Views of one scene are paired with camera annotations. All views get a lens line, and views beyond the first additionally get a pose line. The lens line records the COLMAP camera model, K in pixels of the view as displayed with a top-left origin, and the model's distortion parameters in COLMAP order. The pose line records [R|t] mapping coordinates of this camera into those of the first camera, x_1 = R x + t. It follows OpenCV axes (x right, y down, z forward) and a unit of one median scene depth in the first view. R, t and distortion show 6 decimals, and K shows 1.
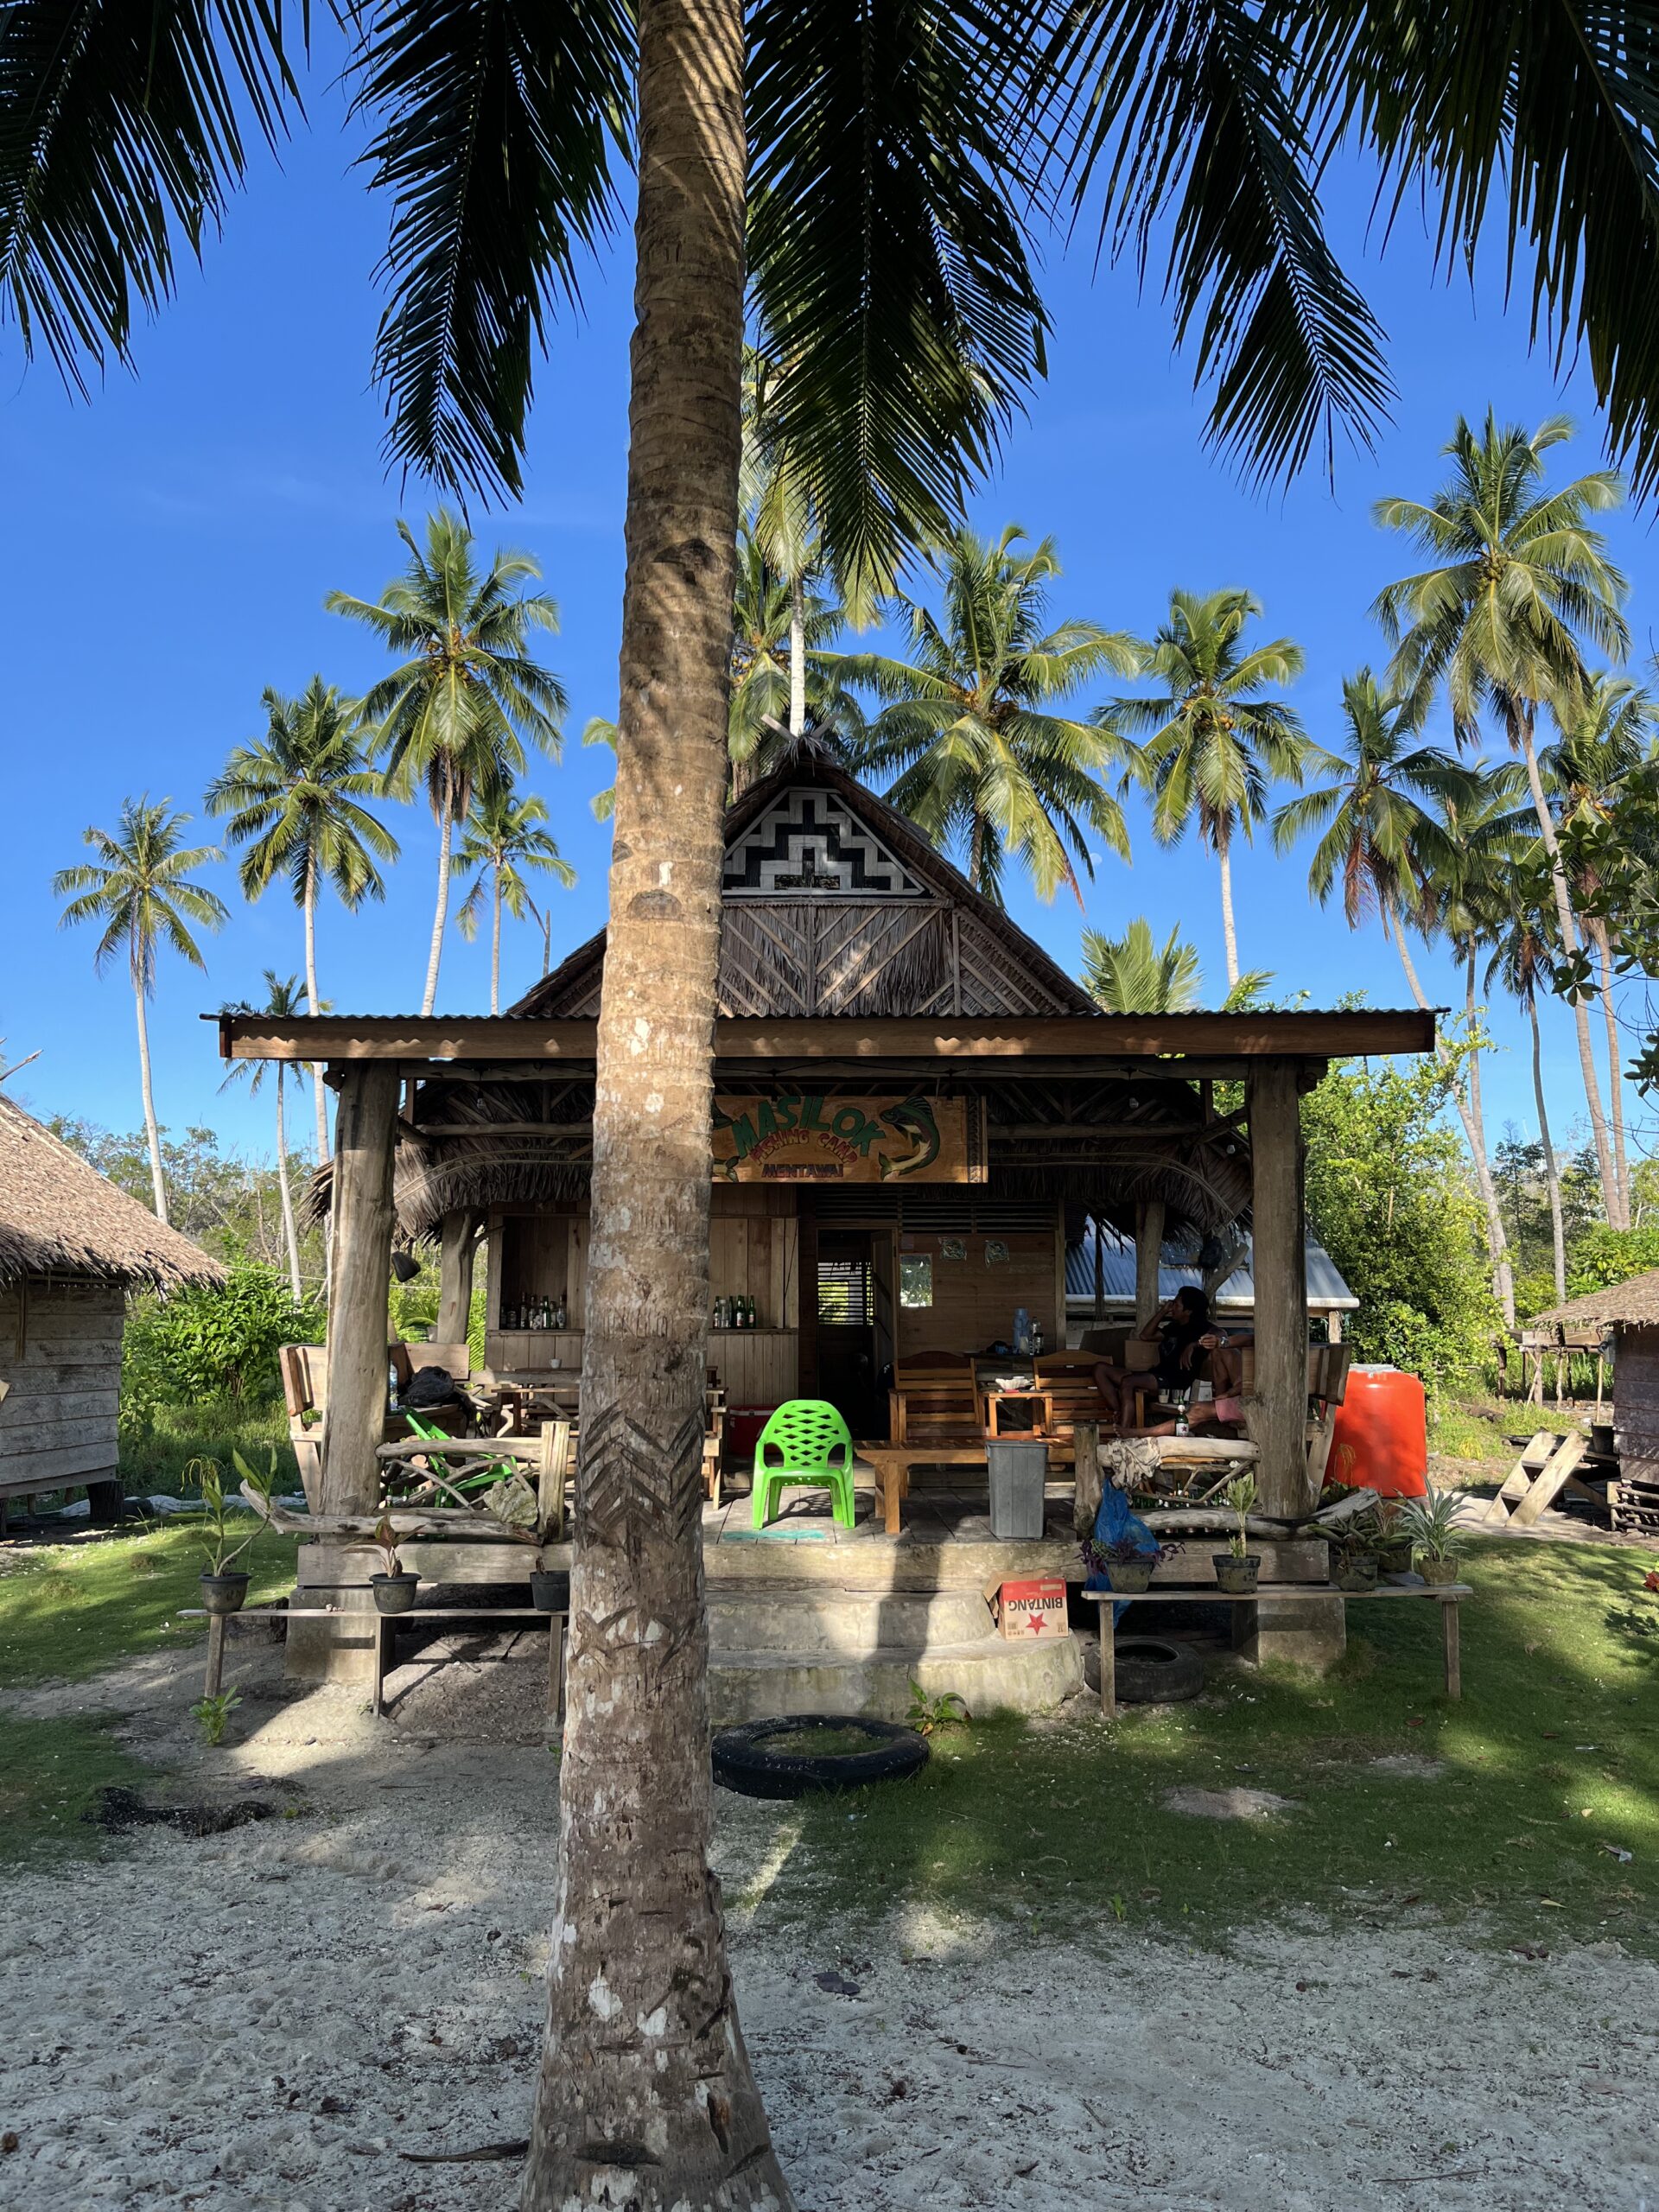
lens RADIAL K [[1828.9, 0, 829.5], [0, 1828.9, 1106.0], [0, 0, 1]] dist [-0.000130, -0.001349]
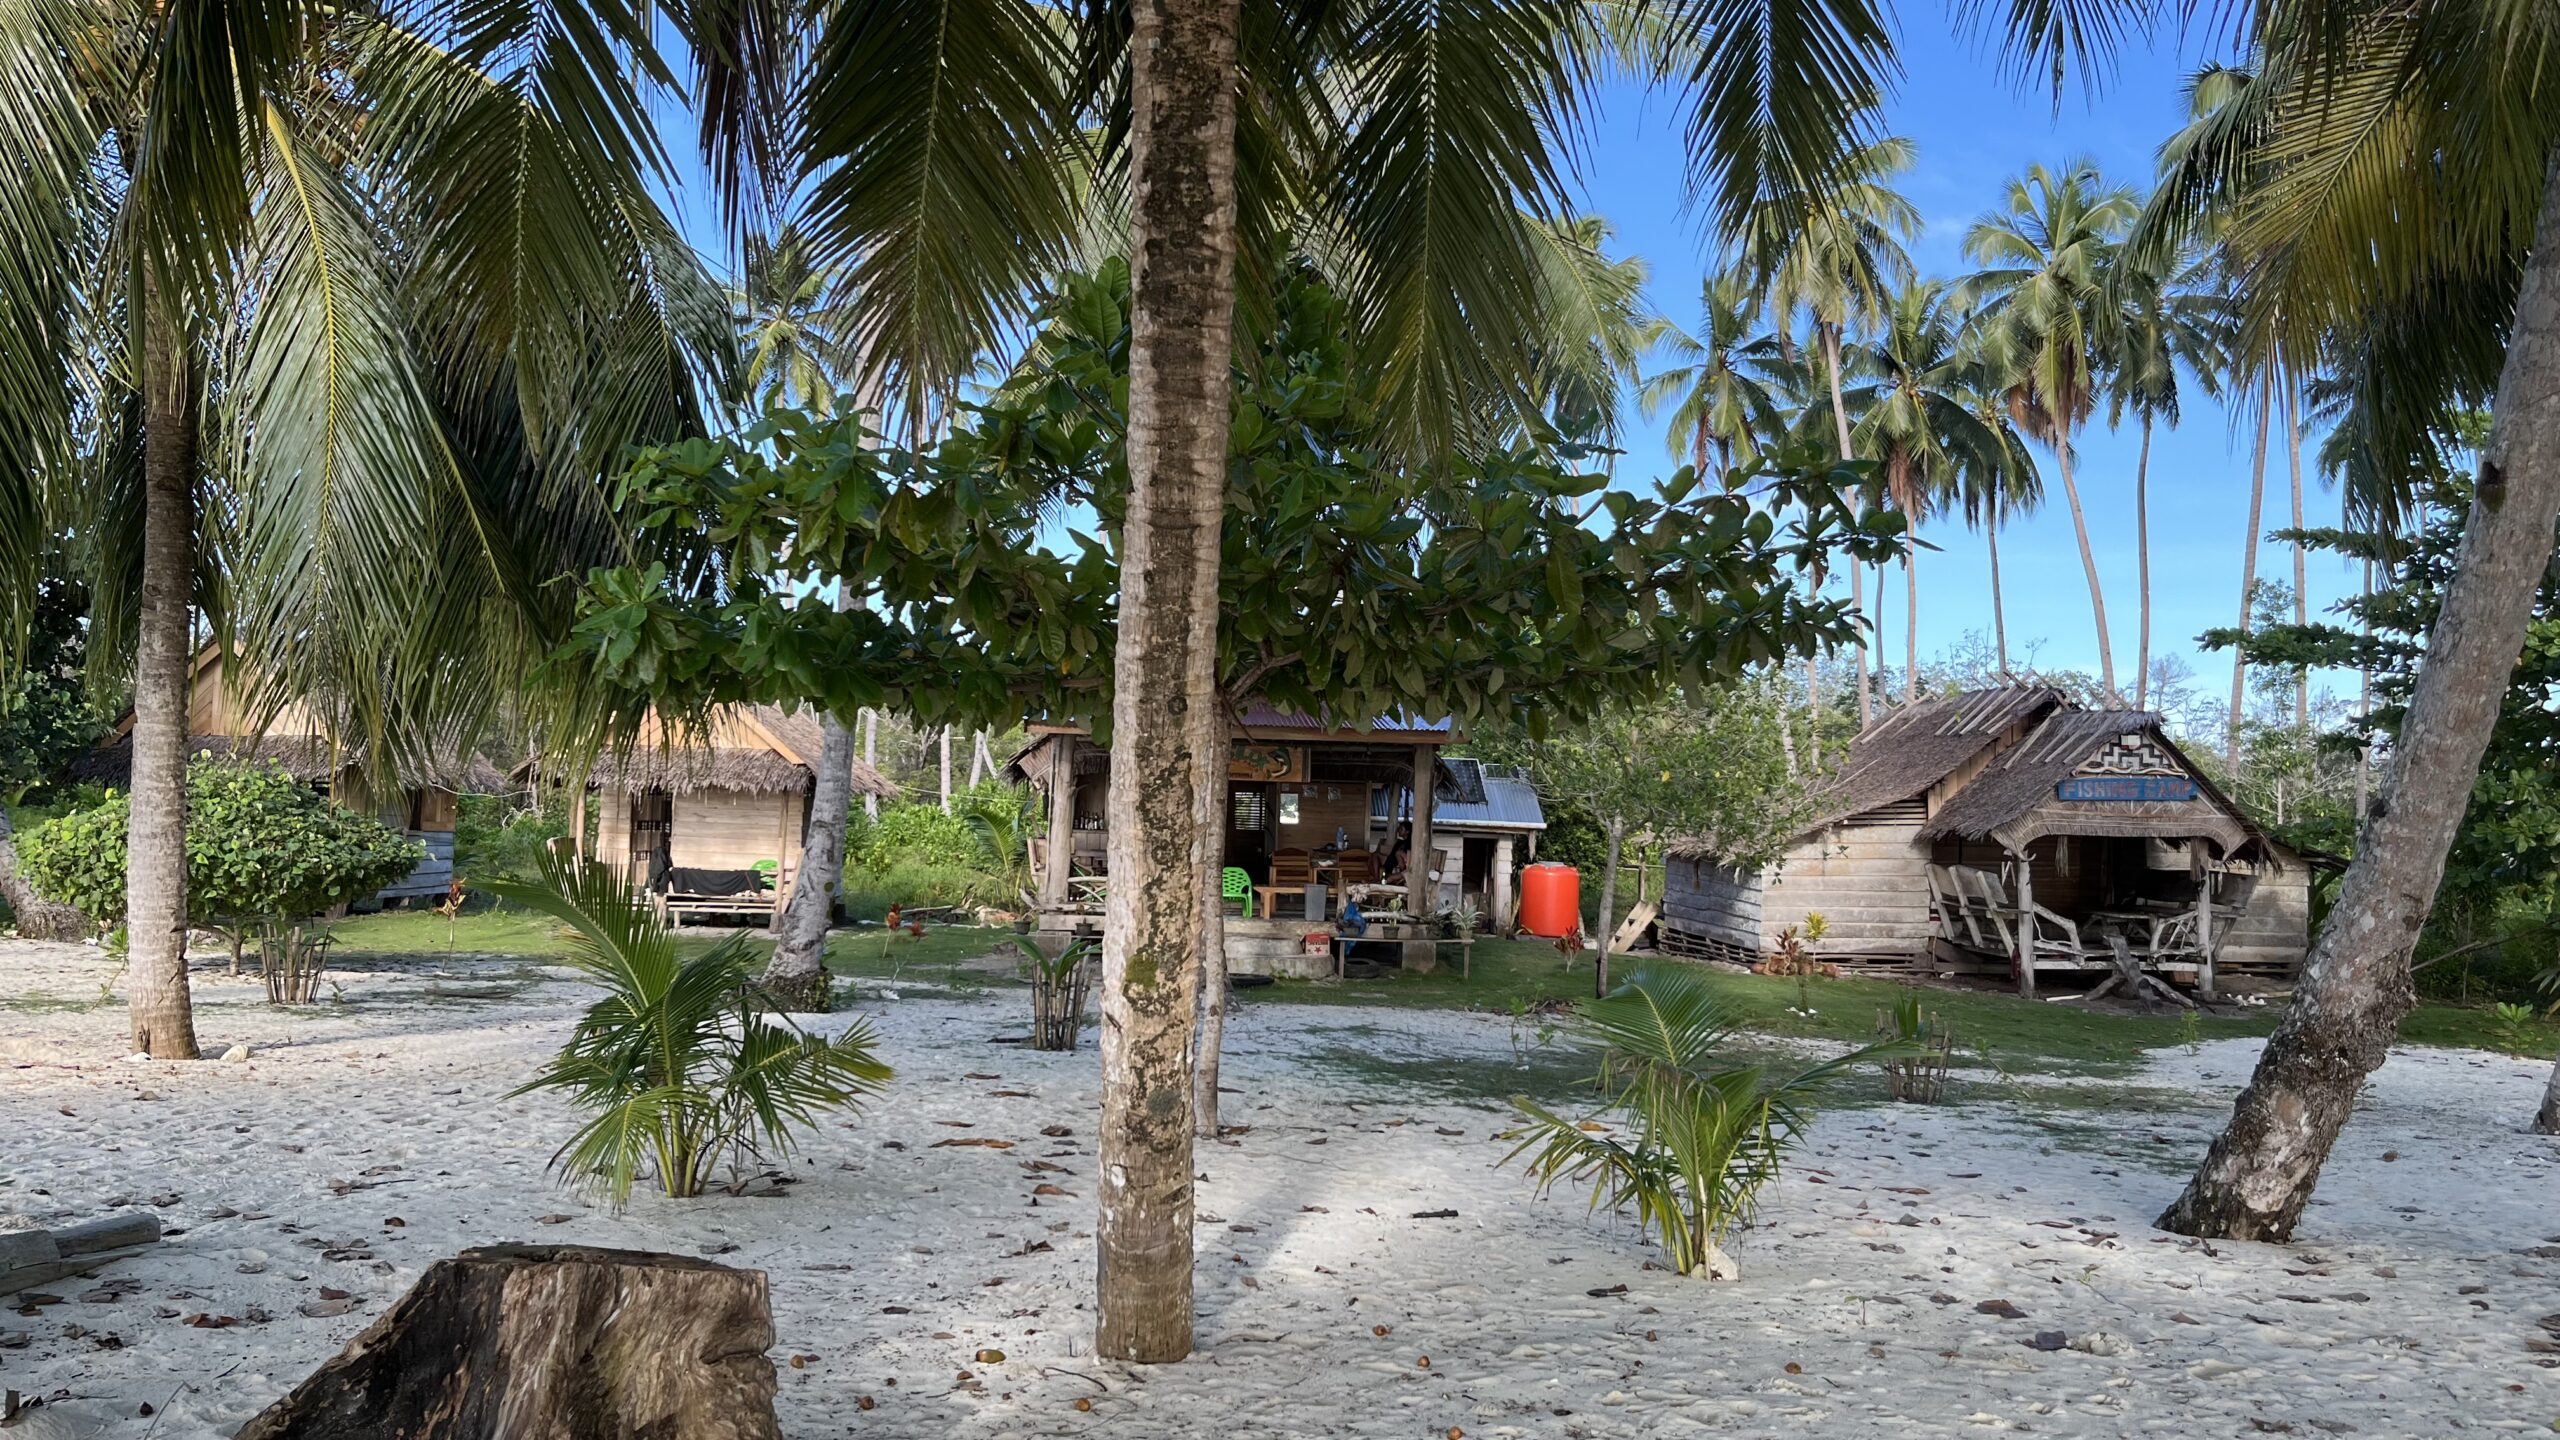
lens RADIAL K [[1988.3, 0, 1280.0], [0, 1988.3, 720.0], [0, 0, 1]] dist [-0.001090, -0.000099]
pose [[0.999142, 0.033059, 0.024958, -0.005619], [-0.034808, 0.996707, 0.073235, -0.053720], [-0.022454, -0.074041, 0.997002, -0.380582]]
